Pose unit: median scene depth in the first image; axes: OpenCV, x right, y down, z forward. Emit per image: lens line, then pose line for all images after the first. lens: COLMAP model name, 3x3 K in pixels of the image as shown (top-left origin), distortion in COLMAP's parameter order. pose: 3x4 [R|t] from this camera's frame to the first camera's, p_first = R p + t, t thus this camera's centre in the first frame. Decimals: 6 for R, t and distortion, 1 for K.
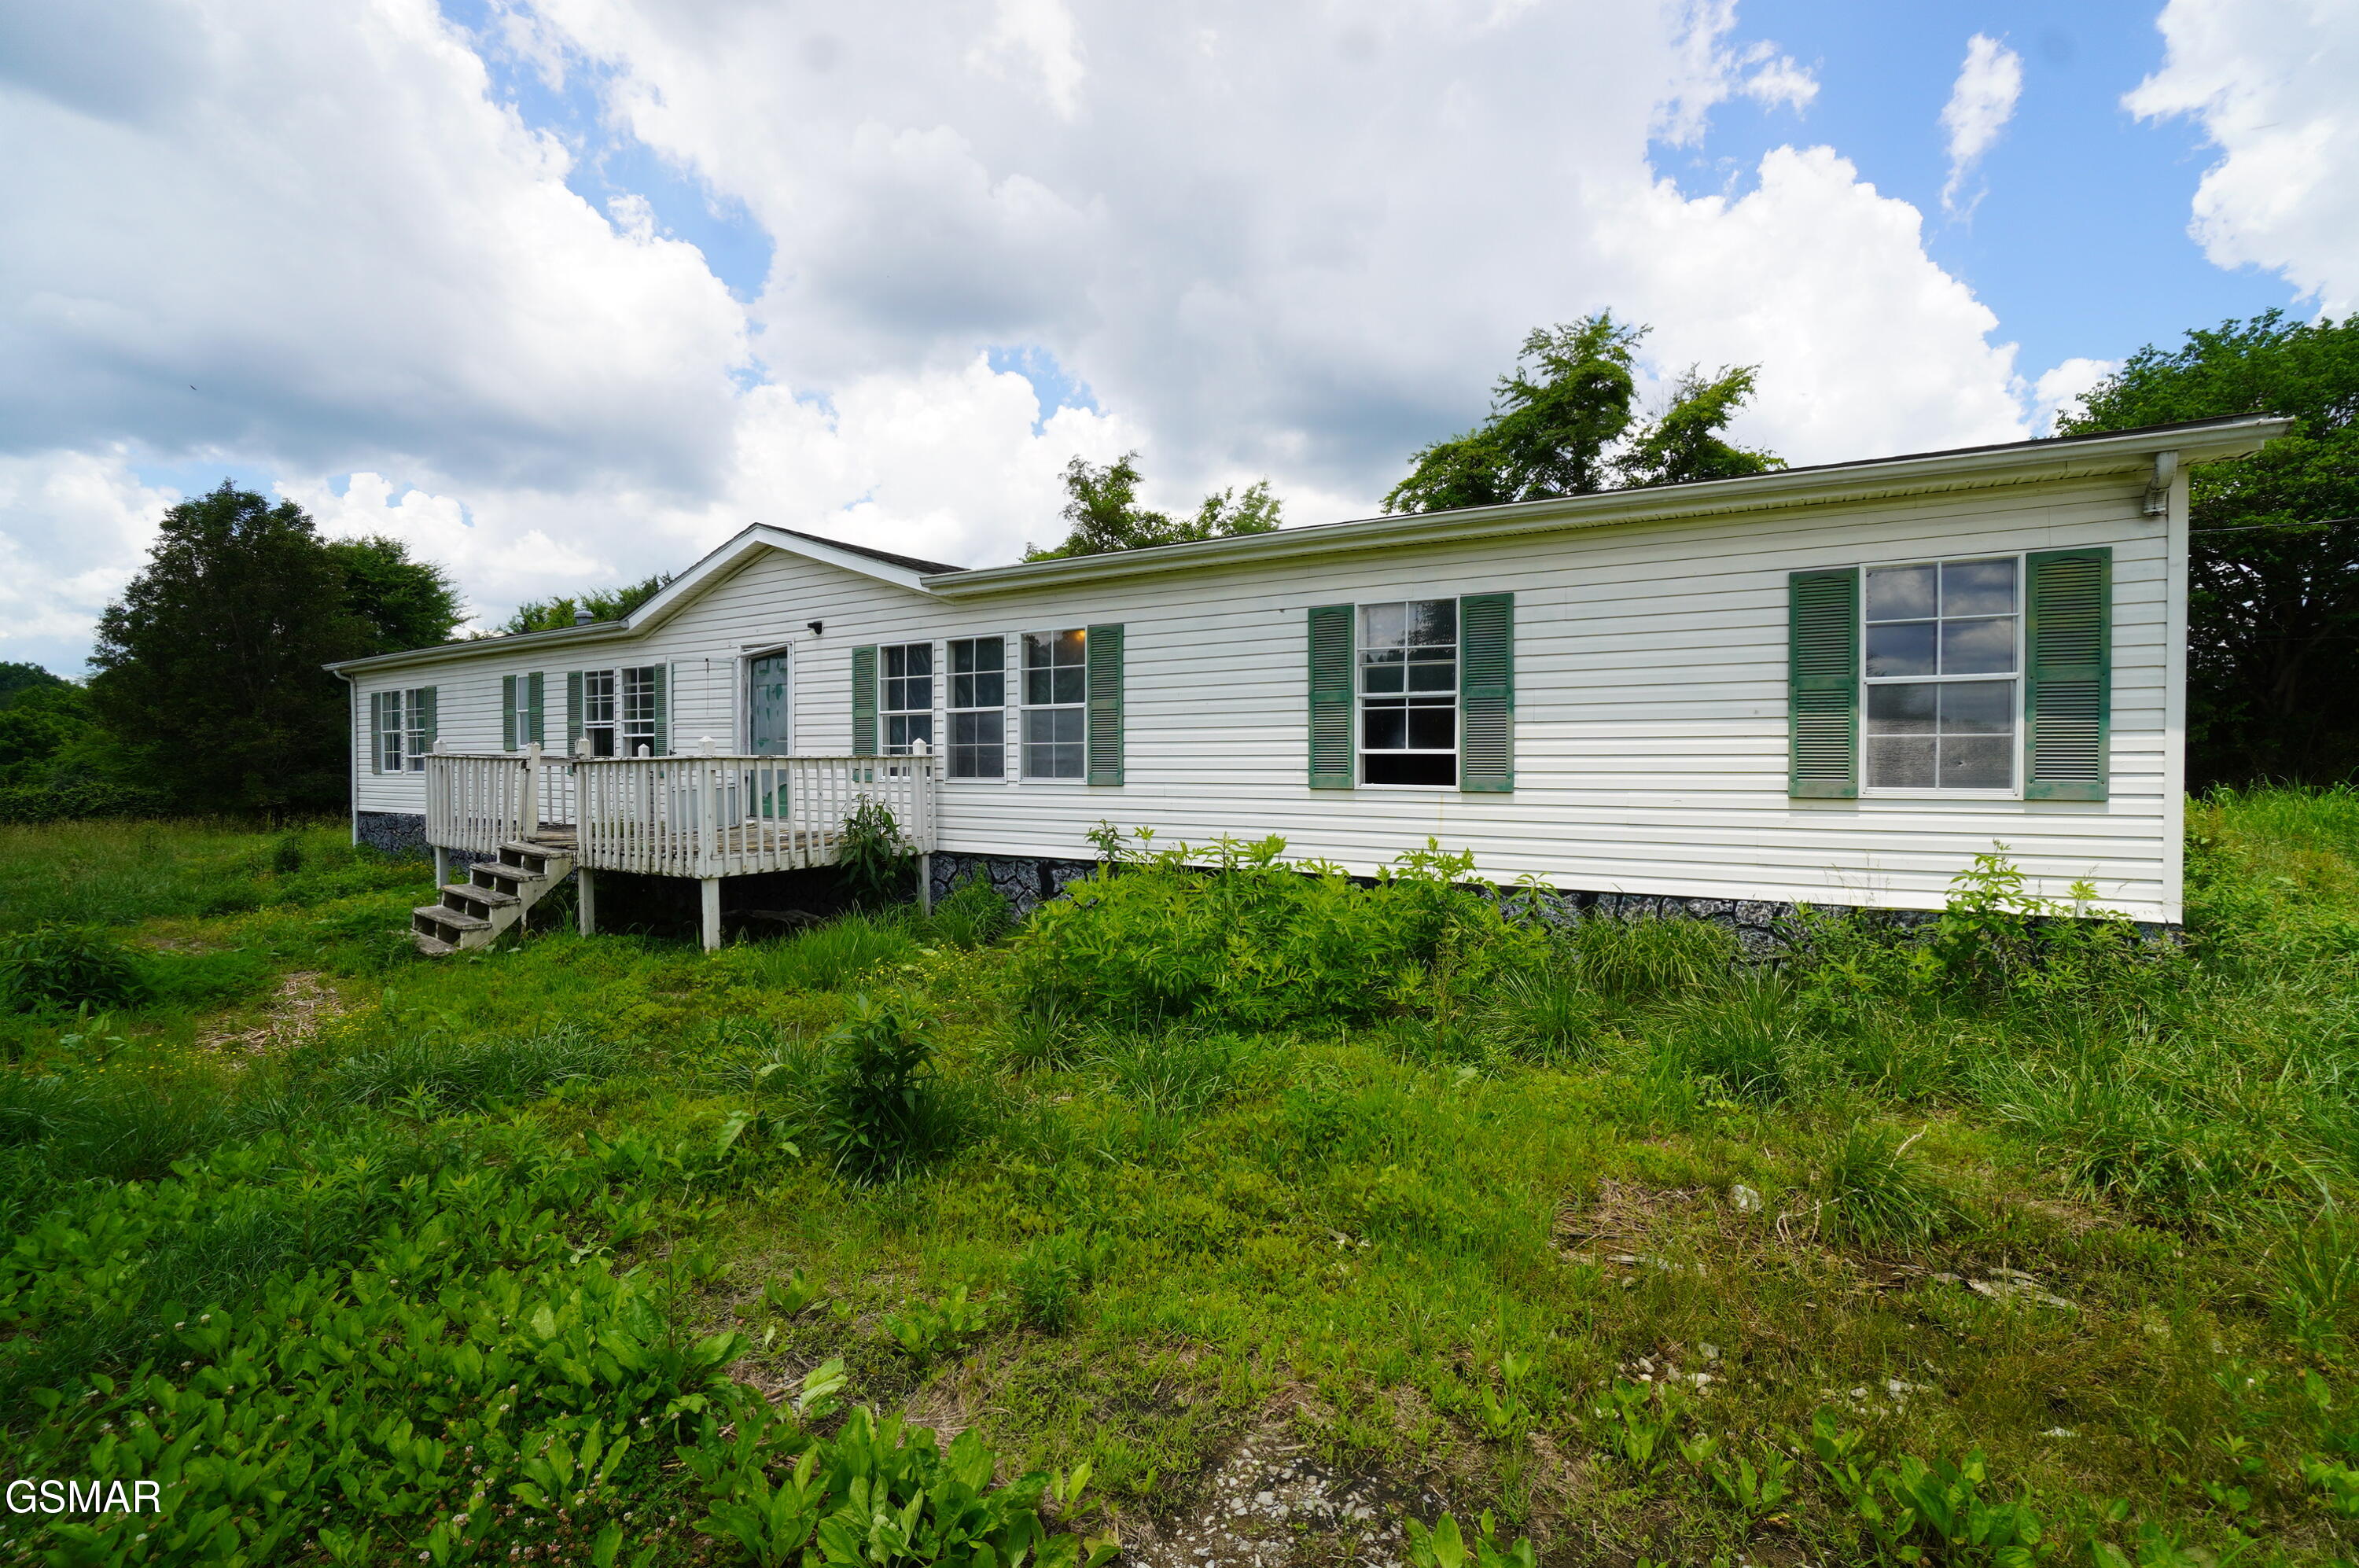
lens RADIAL K [[1043.8, 0, 1167.4], [0, 1043.8, 791.4], [0, 0, 1]] dist [-0.061291, 0.022646]
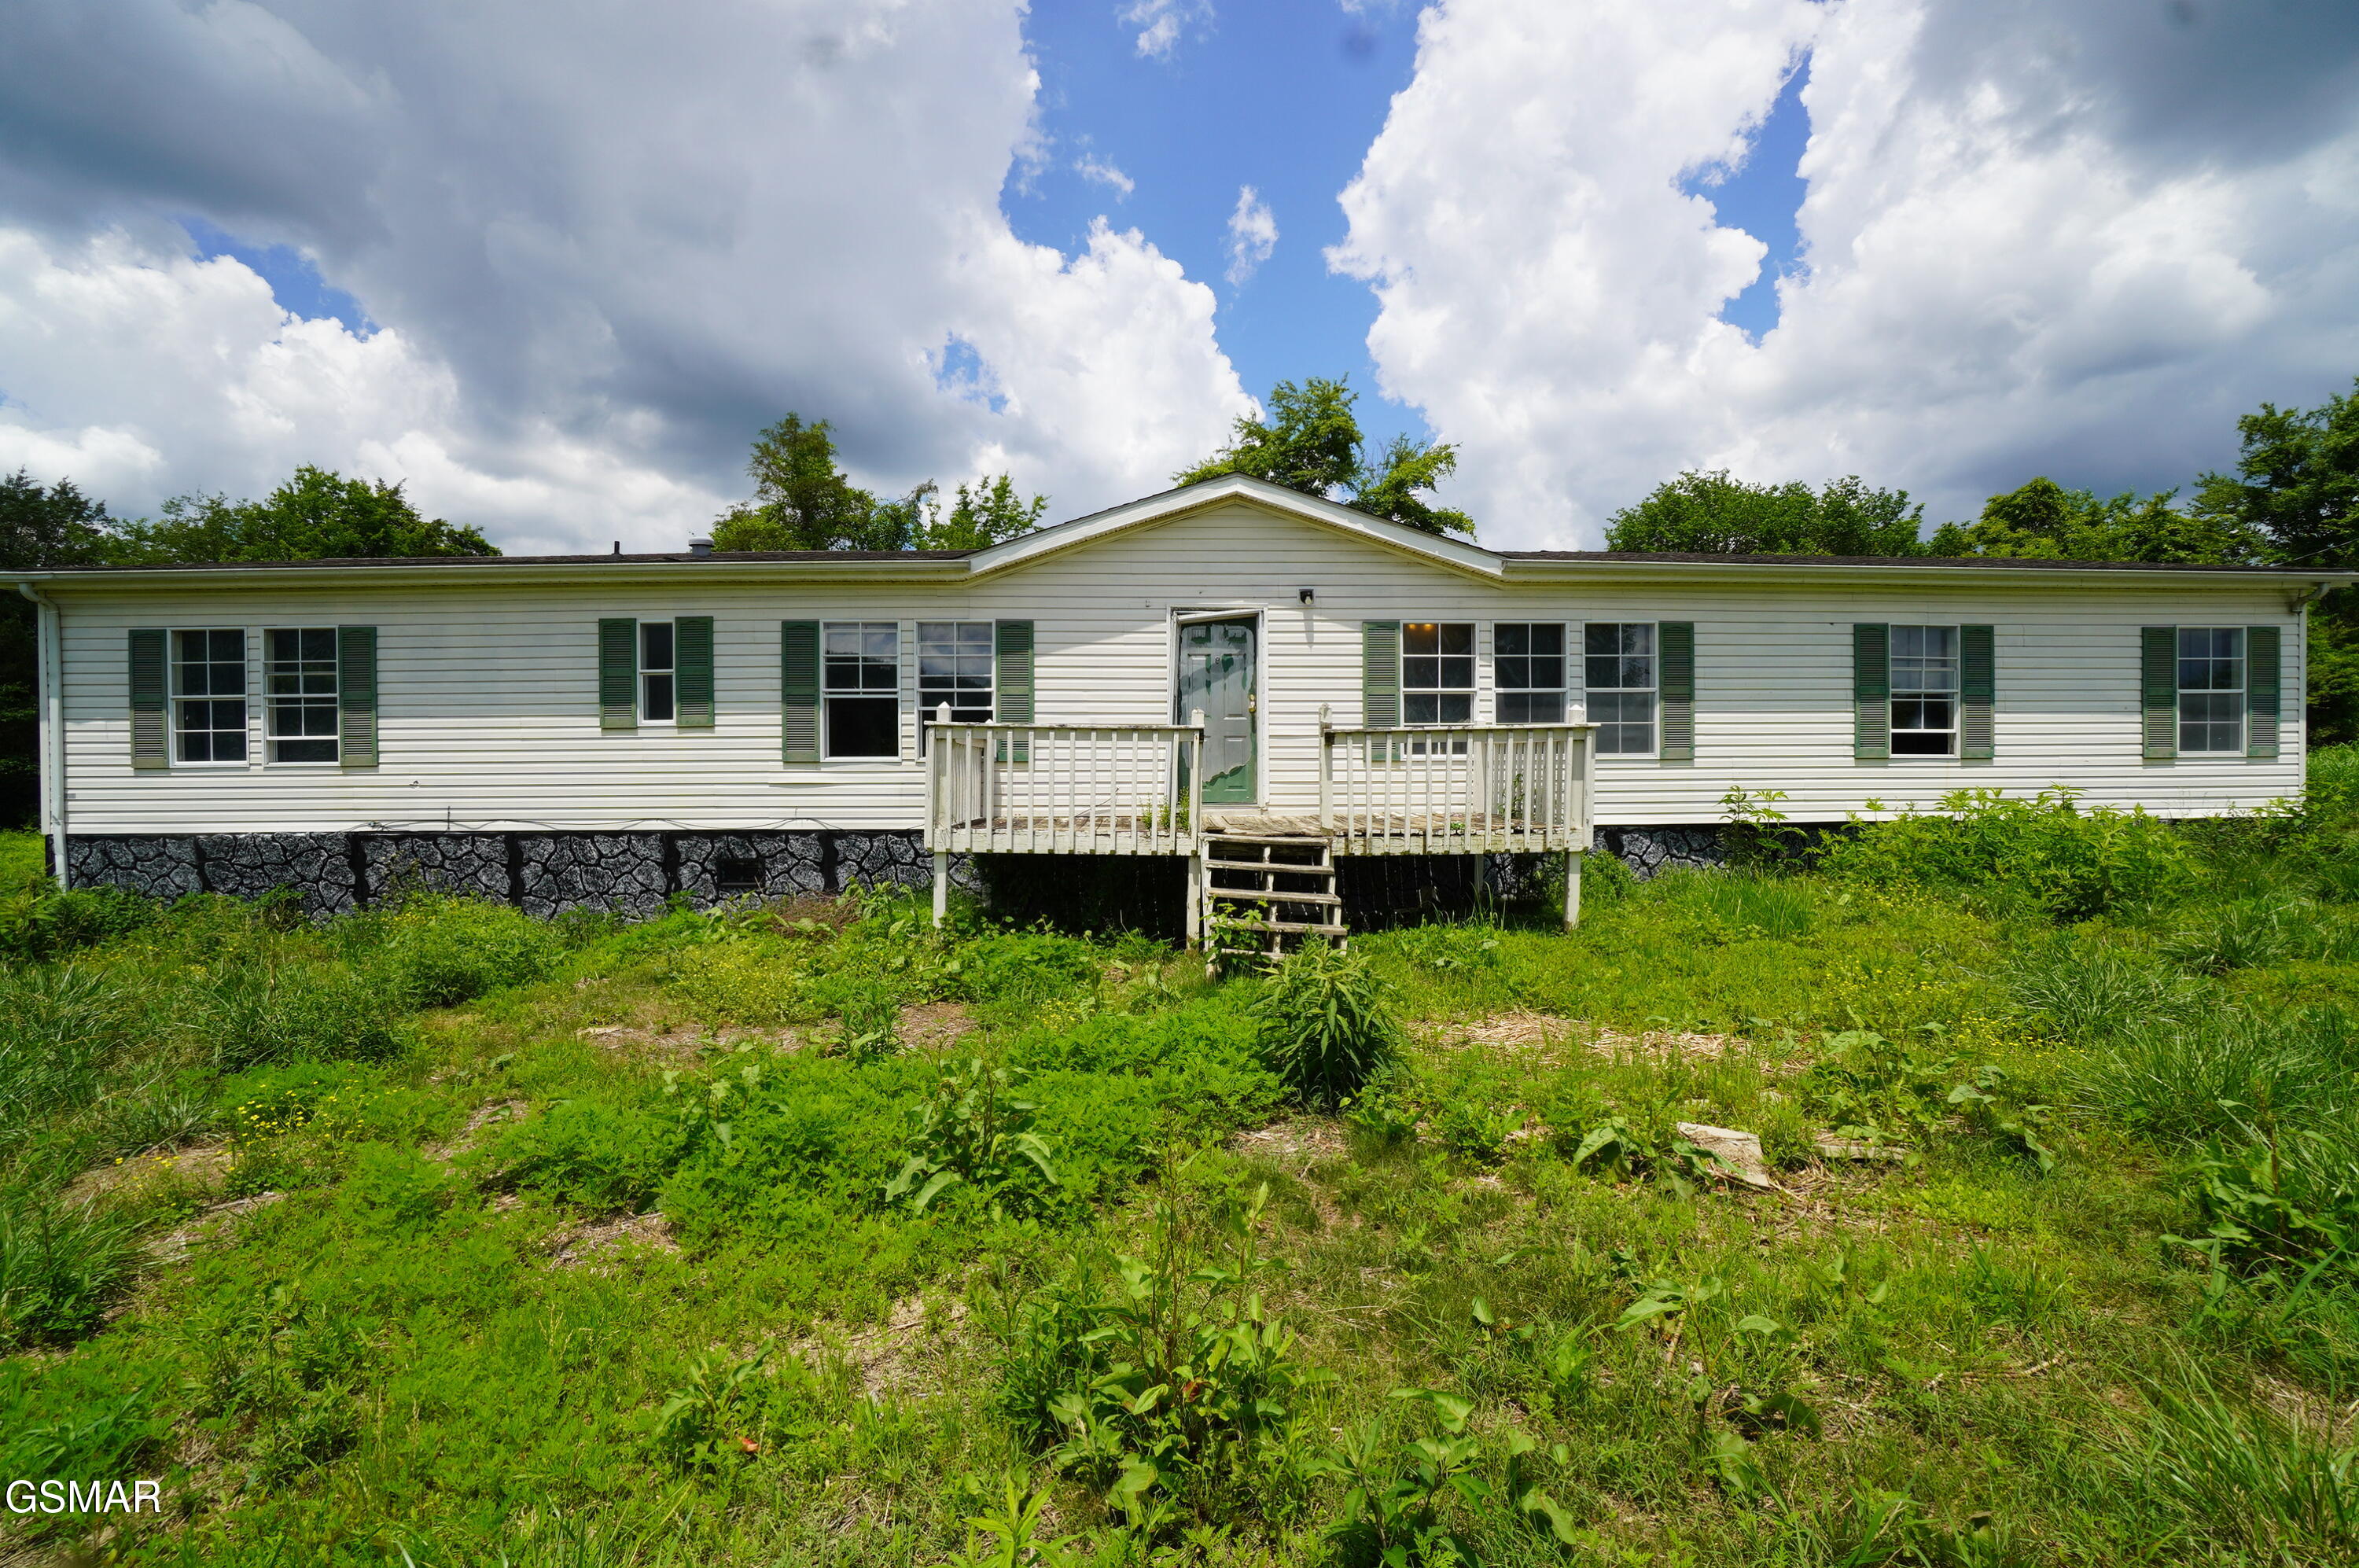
lens RADIAL K [[1043.8, 0, 1167.4], [0, 1043.8, 791.4], [0, 0, 1]] dist [-0.061291, 0.022646]
pose [[0.829904, -0.017462, 0.557633, -1.349404], [0.022170, 0.999753, -0.001688, 0.022638], [-0.557466, 0.013764, 0.830086, 0.410598]]
